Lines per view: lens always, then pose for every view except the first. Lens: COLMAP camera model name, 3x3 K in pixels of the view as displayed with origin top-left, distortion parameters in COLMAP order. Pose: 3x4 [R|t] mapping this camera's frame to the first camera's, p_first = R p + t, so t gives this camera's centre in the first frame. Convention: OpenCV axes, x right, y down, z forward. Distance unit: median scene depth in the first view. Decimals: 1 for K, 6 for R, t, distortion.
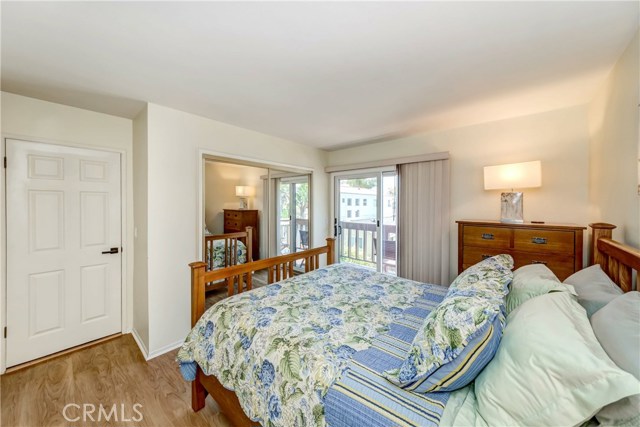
lens RADIAL K [[226.2, 0, 317.6], [0, 226.2, 205.8], [0, 0, 1]] dist [0.000634, 0.000021]
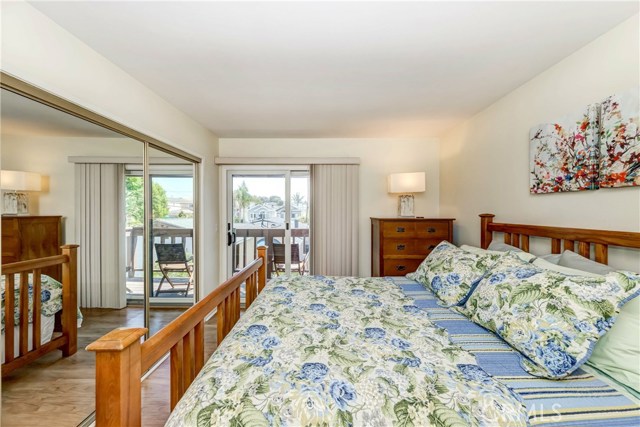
lens RADIAL K [[227.1, 0, 317.7], [0, 227.1, 211.6], [0, 0, 1]] dist [0.001228, 0.000198]
pose [[0.753542, -0.006134, 0.657371, -0.407465], [0.007385, 0.999972, 0.000865, 0.032259], [-0.657359, 0.004202, 0.753566, 0.369343]]
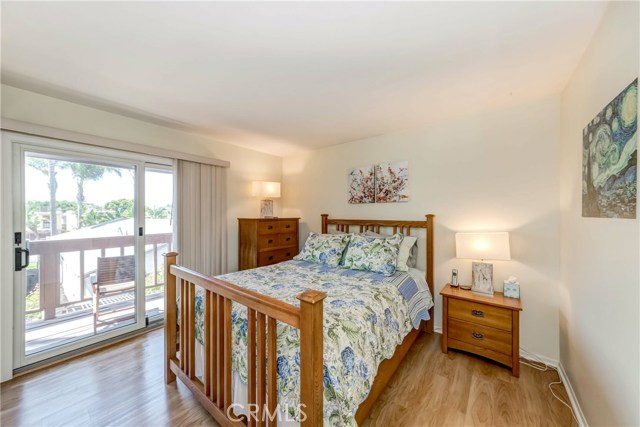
lens RADIAL K [[233.1, 0, 319.1], [0, 233.1, 211.9], [0, 0, 1]] dist [0.002223, 0.000120]
pose [[-0.066538, -0.003429, 0.997778, -0.867911], [0.007170, 0.999967, 0.003915, 0.028128], [-0.997758, 0.007415, -0.066512, 0.784570]]
